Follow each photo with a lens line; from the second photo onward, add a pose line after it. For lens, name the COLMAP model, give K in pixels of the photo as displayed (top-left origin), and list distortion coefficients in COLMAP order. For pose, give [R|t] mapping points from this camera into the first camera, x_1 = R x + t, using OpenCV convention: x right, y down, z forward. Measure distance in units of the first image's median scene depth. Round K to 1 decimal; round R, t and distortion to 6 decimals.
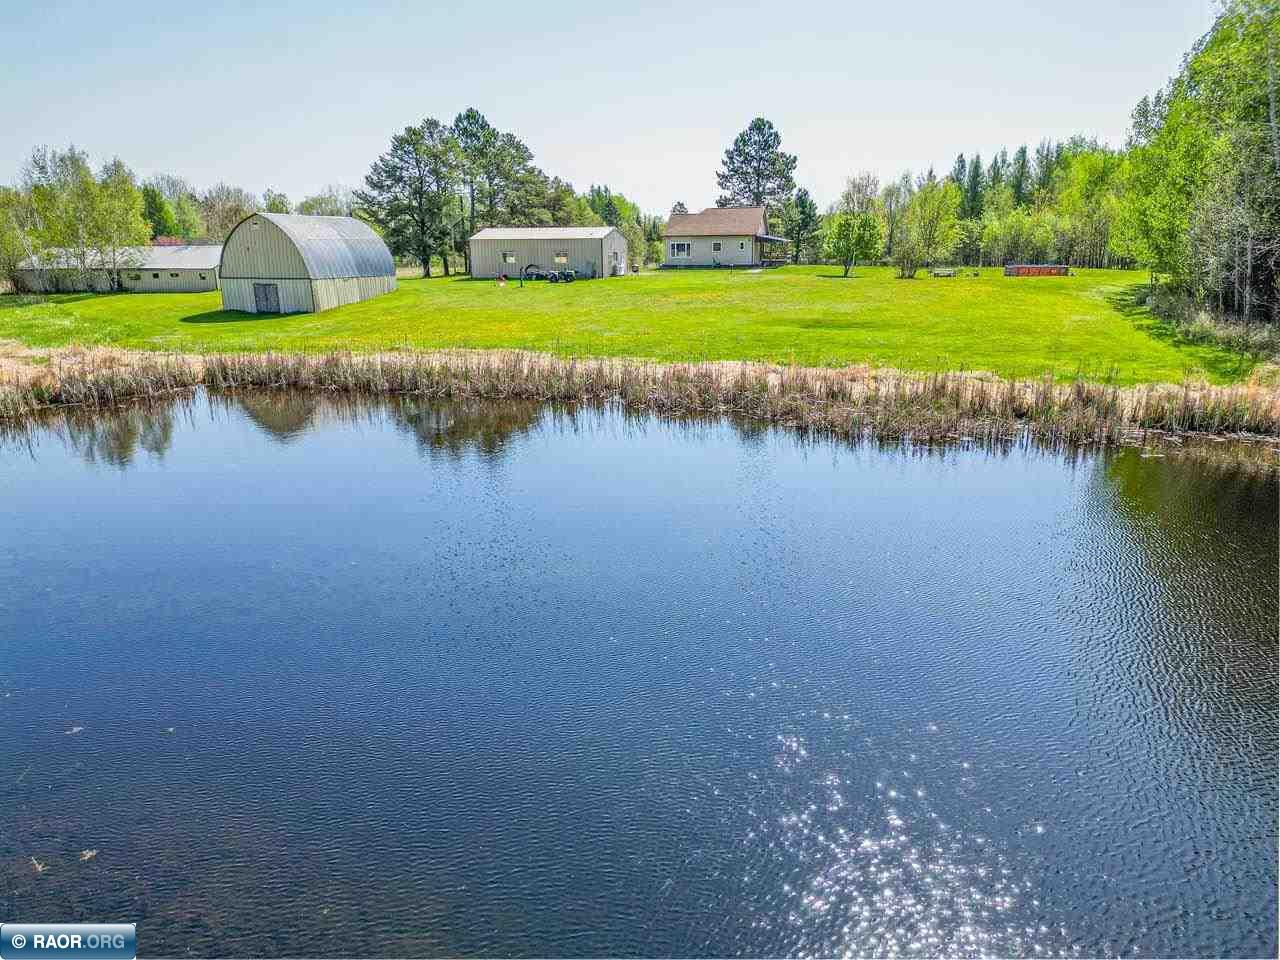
lens RADIAL K [[889.8, 0, 641.8], [0, 889.8, 483.0], [0, 0, 1]] dist [0.057048, -0.031396]
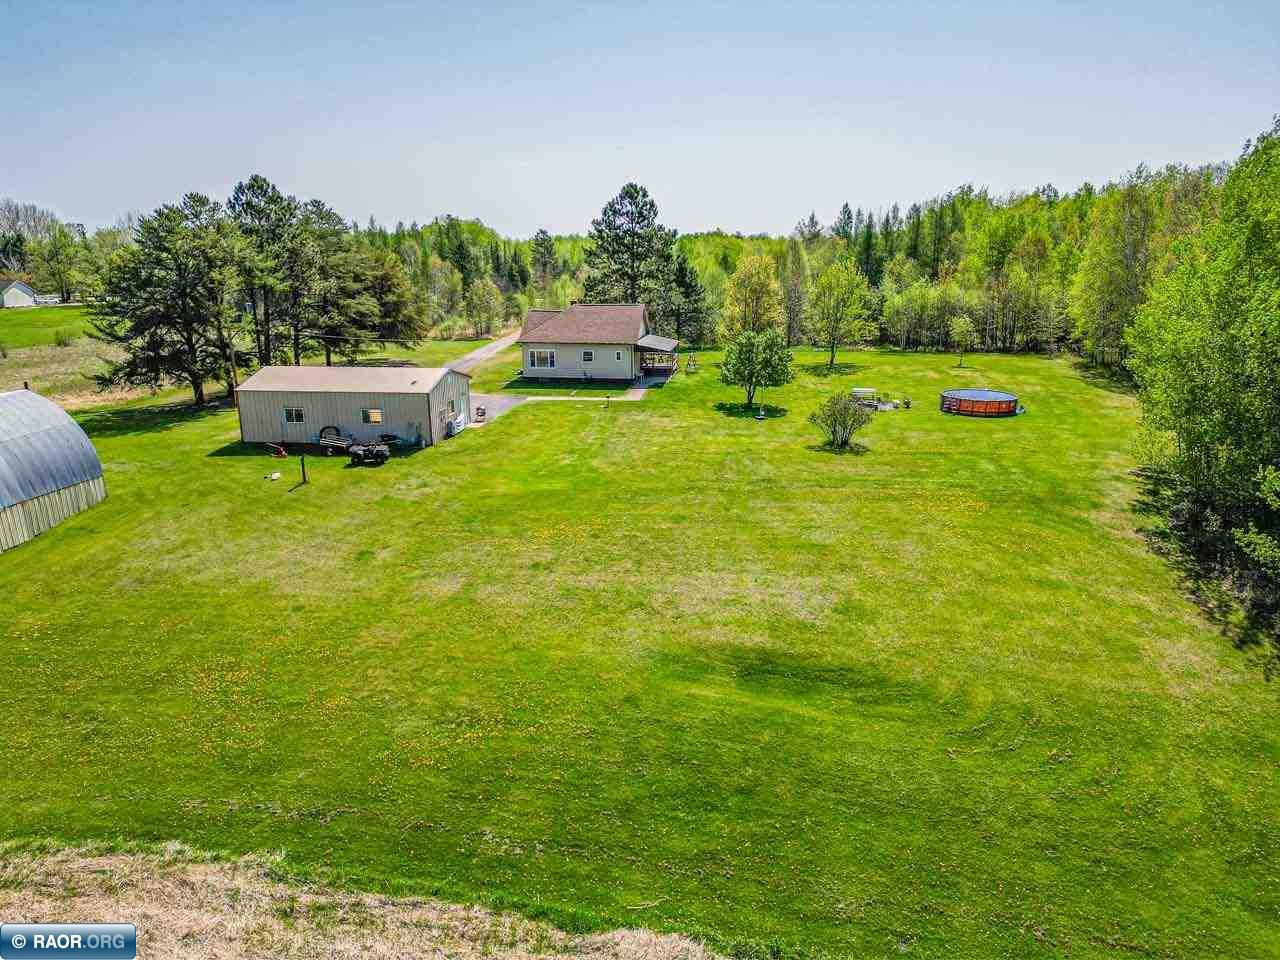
lens RADIAL K [[889.8, 0, 640.4], [0, 889.8, 483.8], [0, 0, 1]] dist [0.057048, -0.031396]
pose [[0.989870, -0.037999, 0.136797, 0.015675], [0.037930, 0.999276, 0.003111, -0.131877], [-0.136816, 0.002110, 0.990594, 0.180384]]
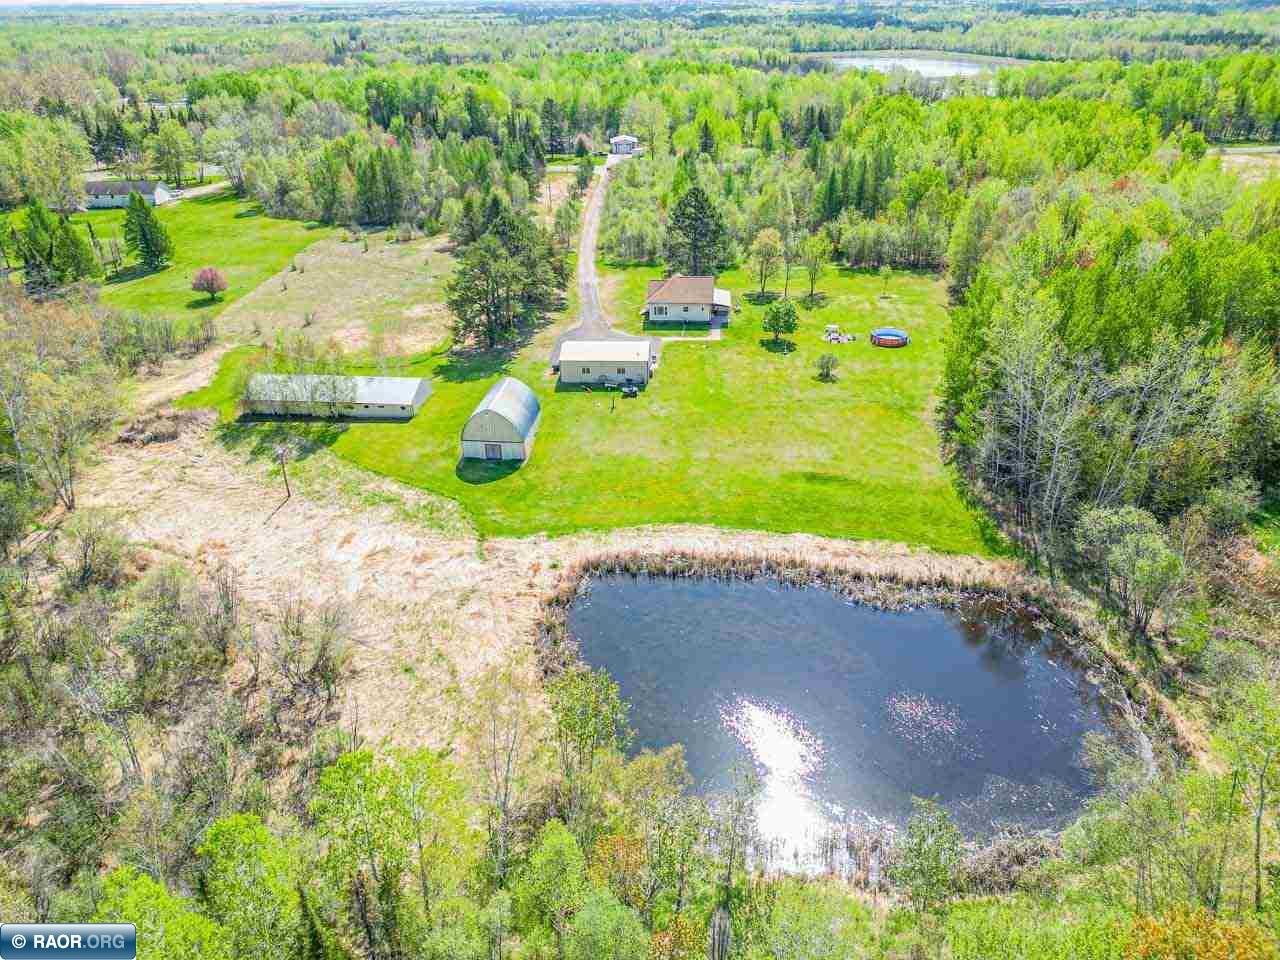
lens RADIAL K [[889.8, 0, 635.0], [0, 889.8, 479.2], [0, 0, 1]] dist [0.057048, -0.031396]
pose [[0.977930, -0.105943, 0.180082, -0.256402], [0.062127, 0.970371, 0.233497, -0.297605], [-0.199484, -0.217156, 0.955536, -0.398952]]
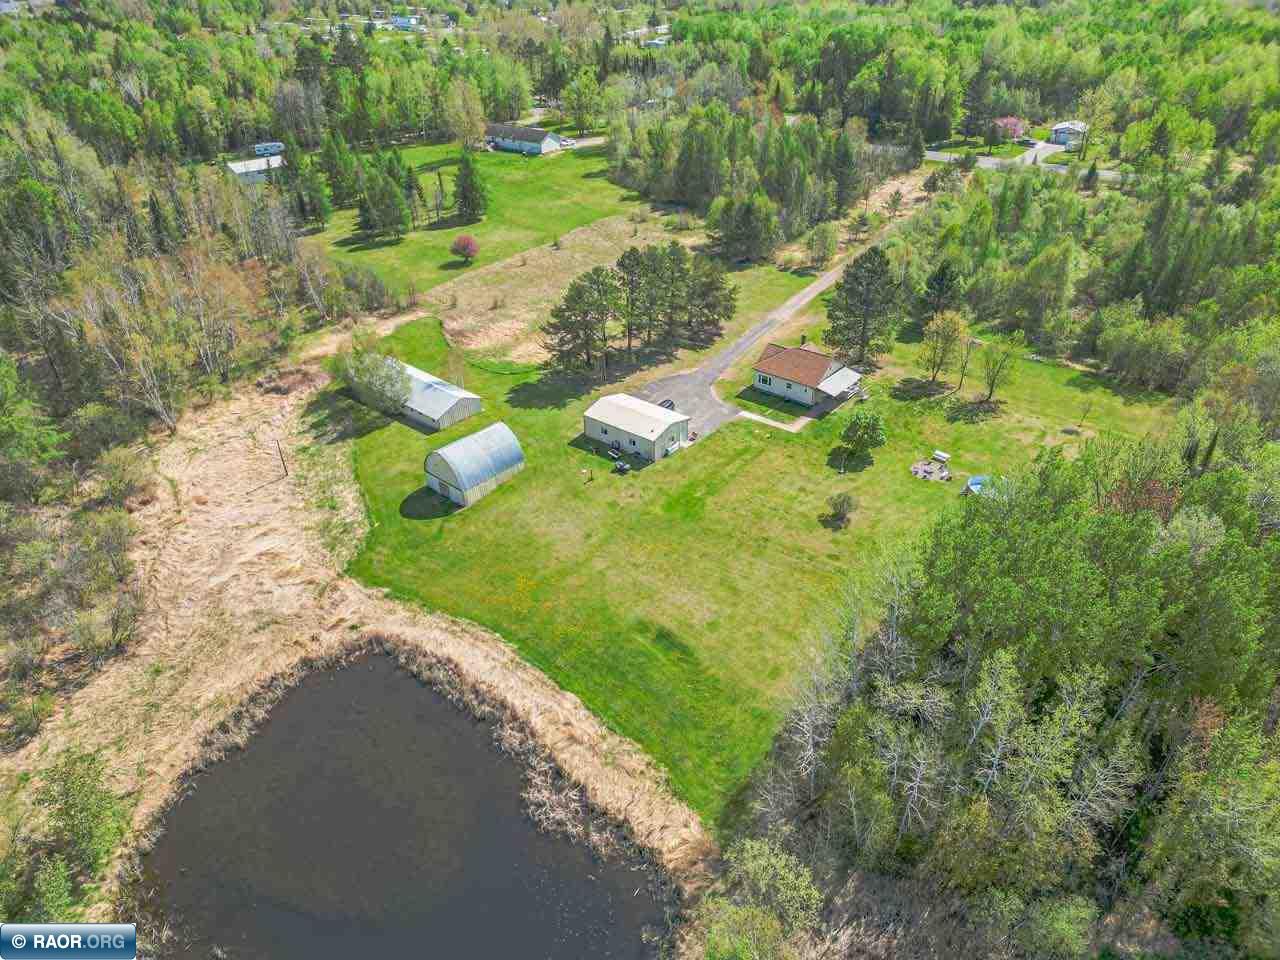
lens RADIAL K [[889.8, 0, 642.1], [0, 889.8, 475.5], [0, 0, 1]] dist [0.057048, -0.031396]
pose [[0.922058, 0.203167, -0.329443, 0.301444], [-0.095591, 0.944325, 0.314822, -0.465452], [0.375062, -0.258792, 0.890143, -0.254080]]
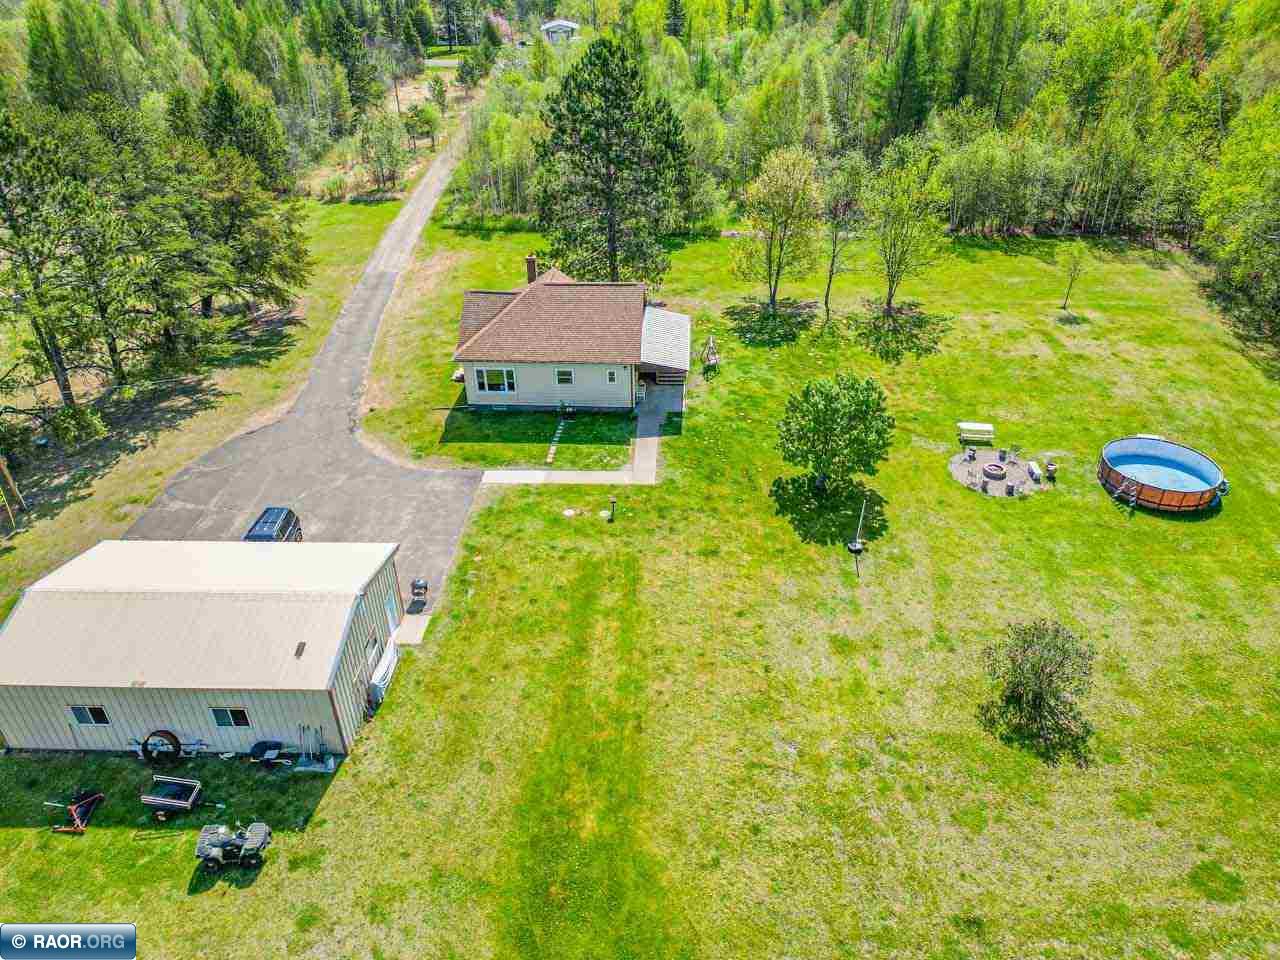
lens RADIAL K [[889.8, 0, 636.8], [0, 889.8, 479.8], [0, 0, 1]] dist [0.057048, -0.031396]
pose [[0.974396, -0.126137, 0.186123, 0.017449], [0.065651, 0.951349, 0.301041, -0.316051], [-0.215040, -0.281114, 0.935271, 0.417830]]
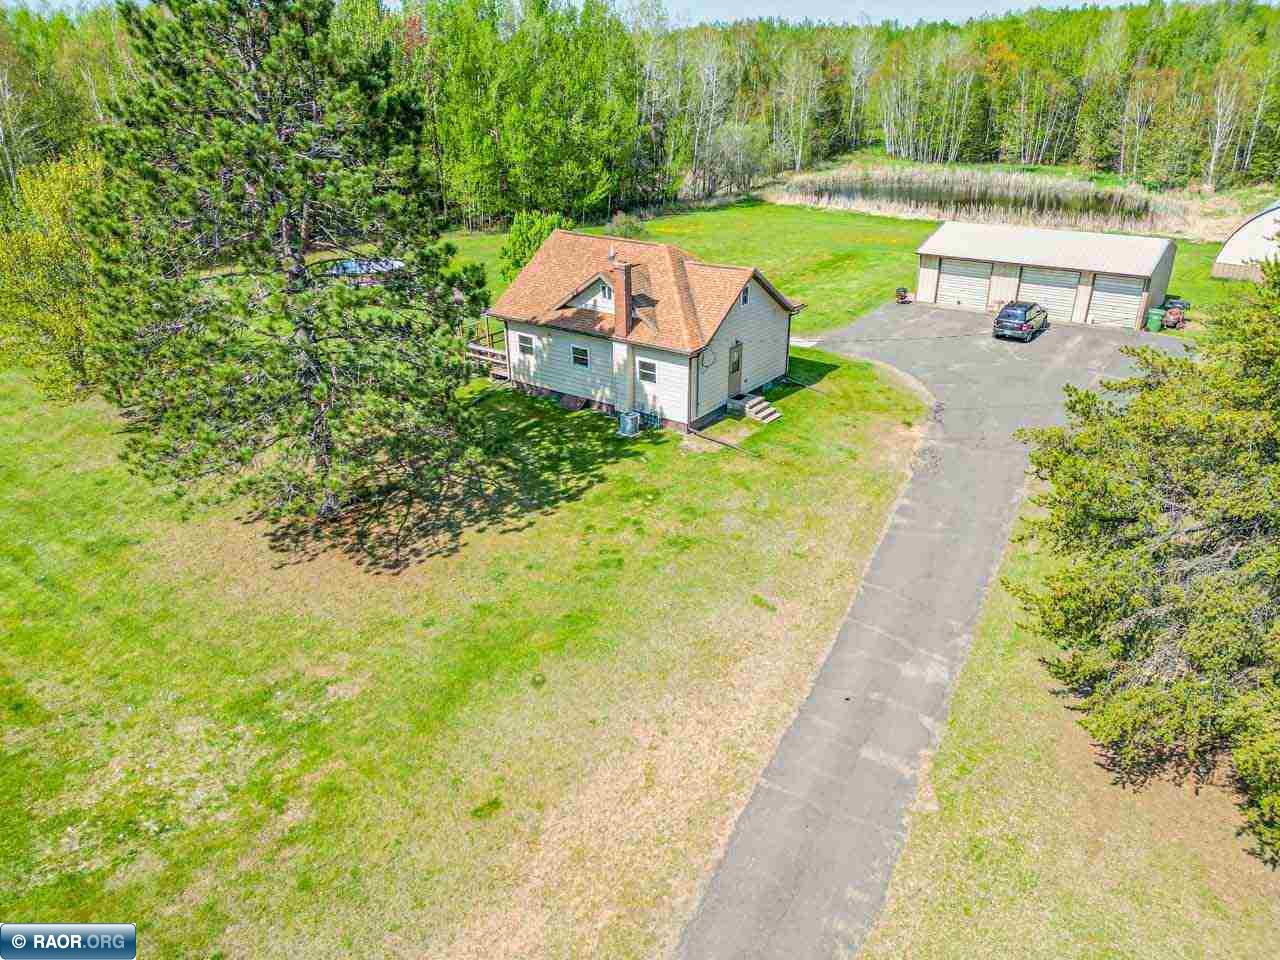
lens RADIAL K [[889.8, 0, 635.6], [0, 889.8, 478.8], [0, 0, 1]] dist [0.057048, -0.031396]
pose [[-0.931839, -0.147880, 0.331371, -0.046727], [0.097027, 0.778402, 0.620223, -0.418812], [-0.349659, 0.610100, -0.710997, 1.203643]]
